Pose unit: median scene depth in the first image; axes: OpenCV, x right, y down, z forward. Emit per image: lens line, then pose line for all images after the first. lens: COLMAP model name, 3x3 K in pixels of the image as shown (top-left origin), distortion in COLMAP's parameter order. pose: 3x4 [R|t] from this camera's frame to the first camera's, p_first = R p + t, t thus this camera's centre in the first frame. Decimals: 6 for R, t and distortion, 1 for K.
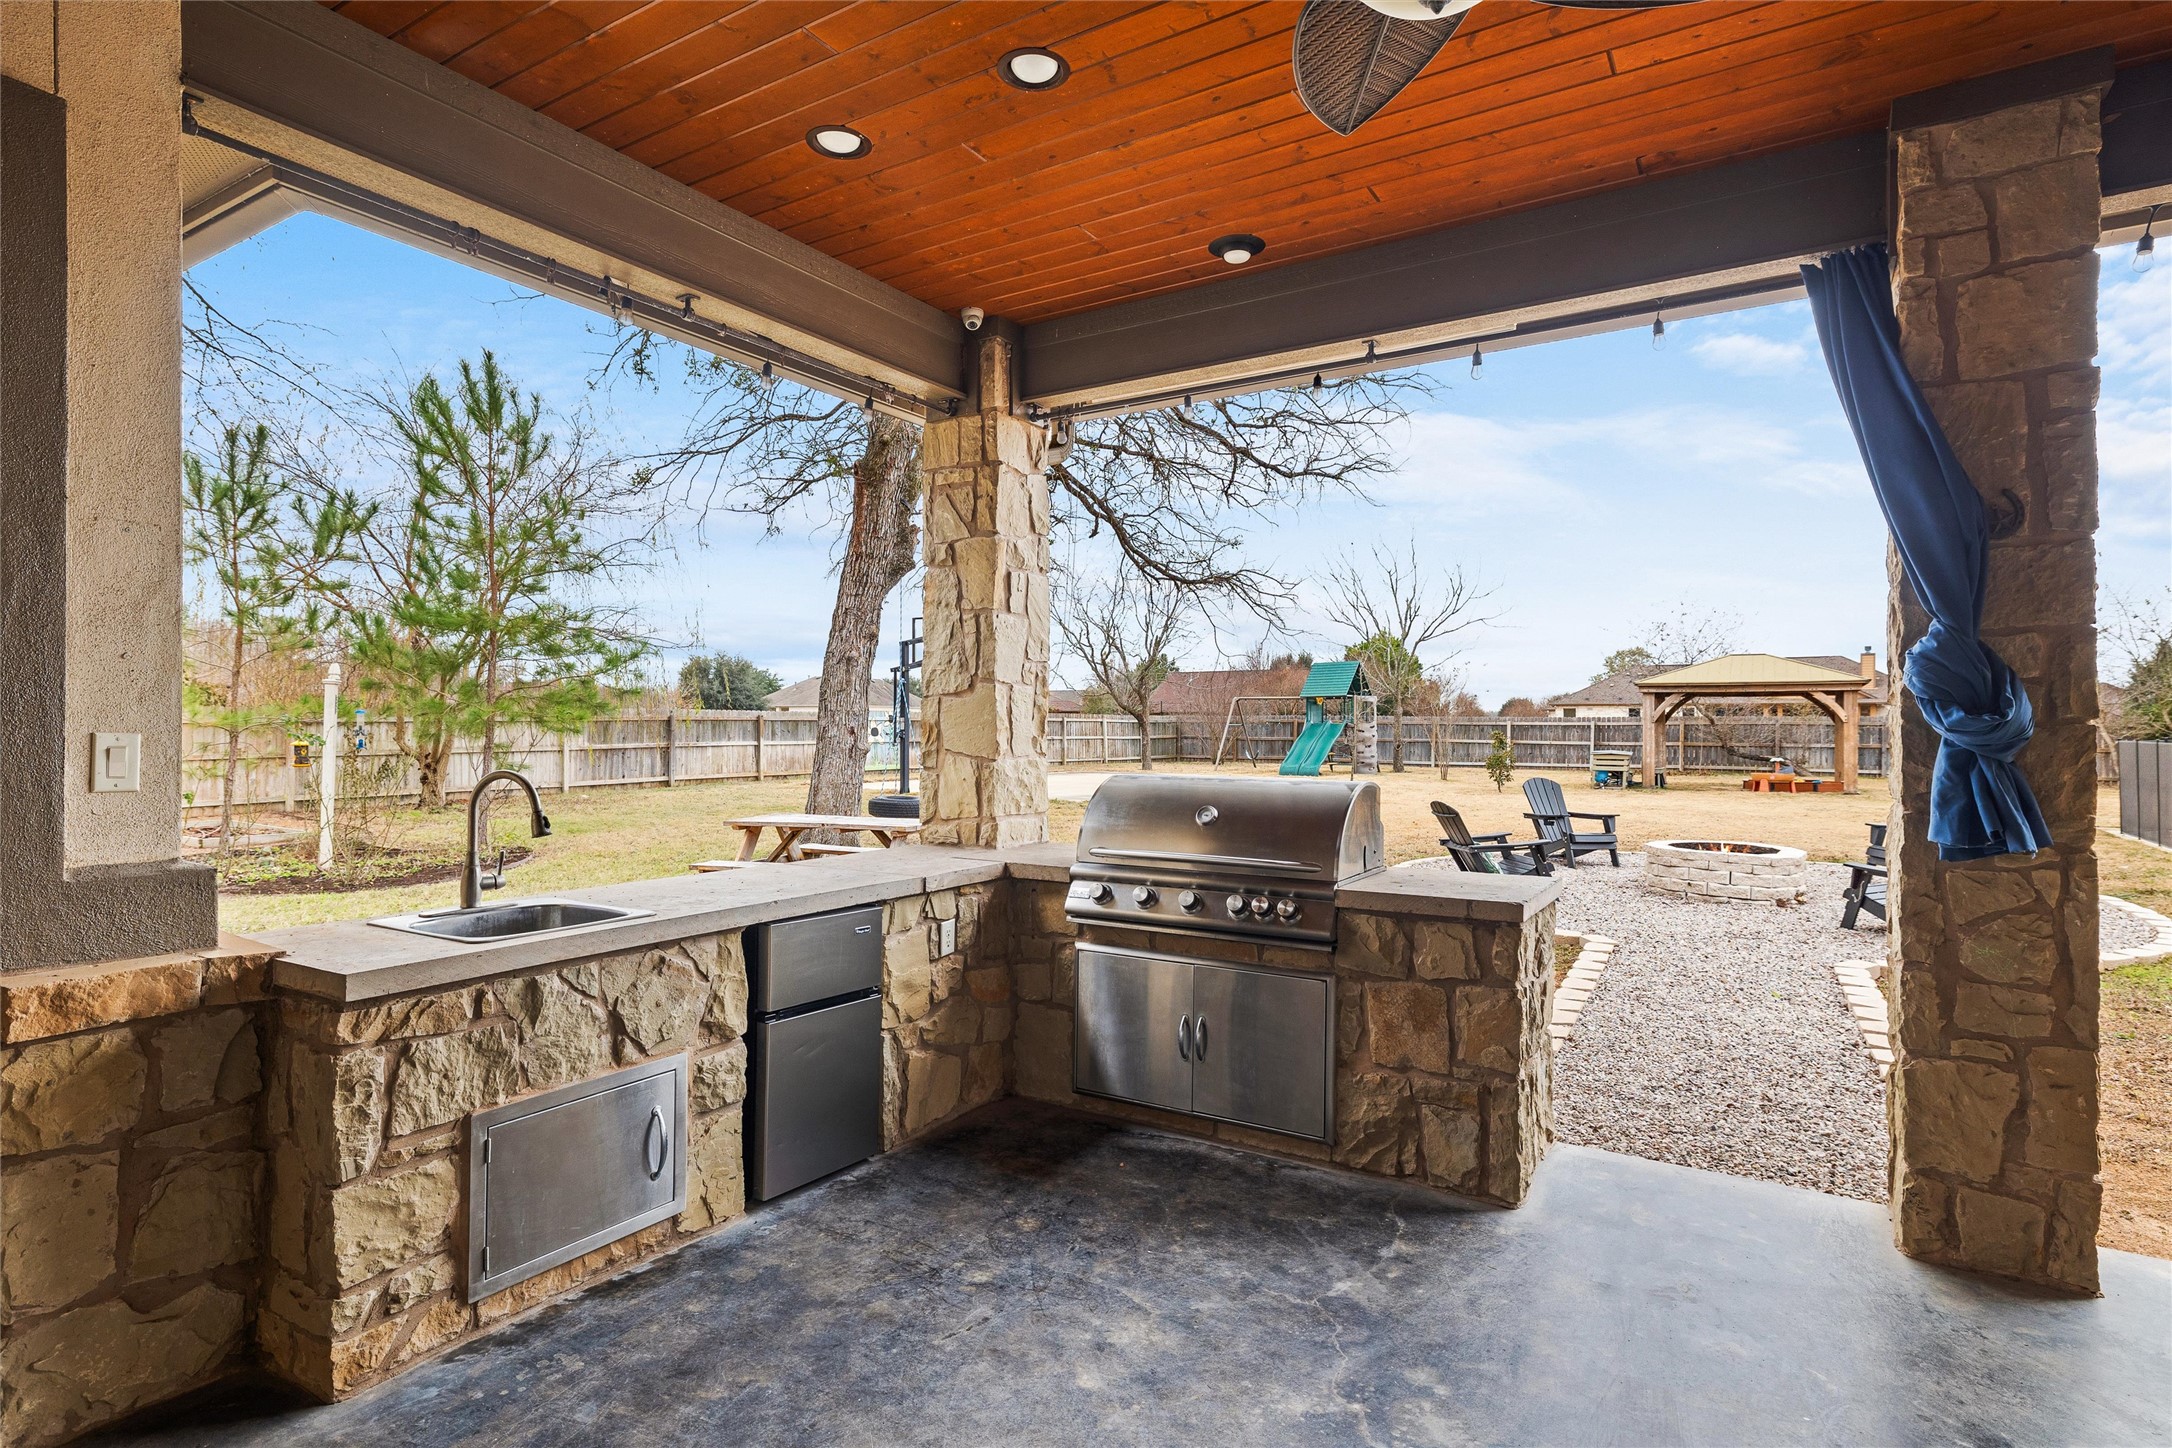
lens RADIAL K [[1112.0, 0, 1086.2], [0, 1112.0, 730.7], [0, 0, 1]] dist [0.013434, 0.001168]
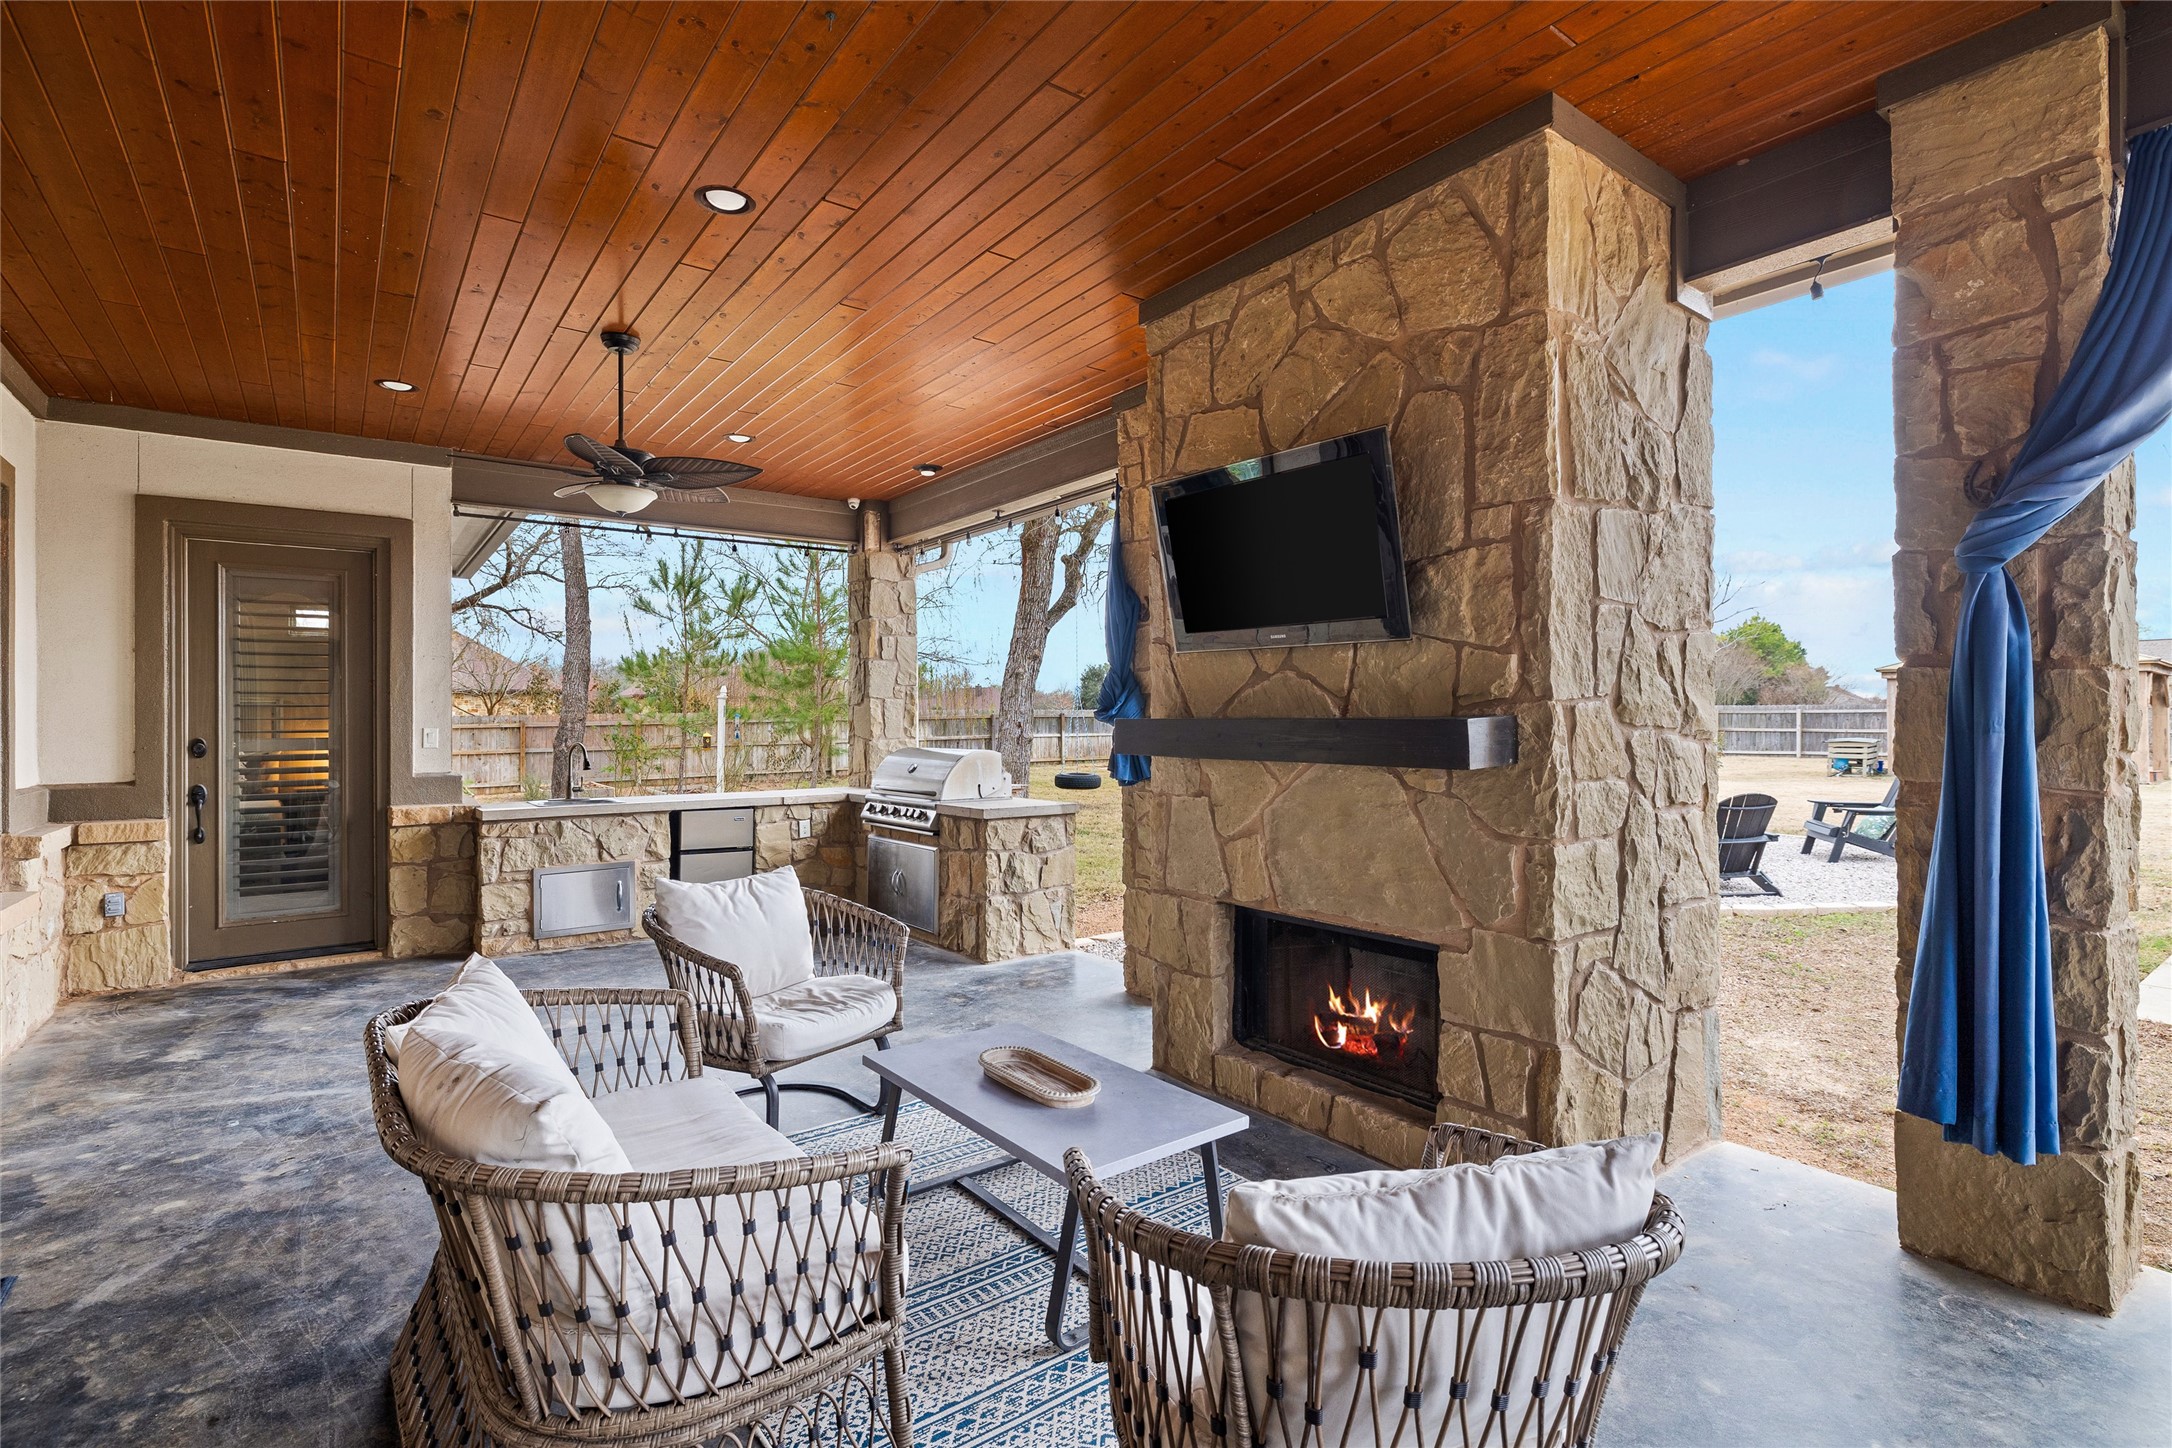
lens RADIAL K [[1005.1, 0, 1088.2], [0, 1005.1, 722.1], [0, 0, 1]] dist [-0.003159, -0.000183]
pose [[0.935153, -0.009275, -0.354124, 1.262561], [0.008425, 0.999957, -0.003941, 0.008535], [0.354145, 0.000702, 0.935190, -0.637689]]
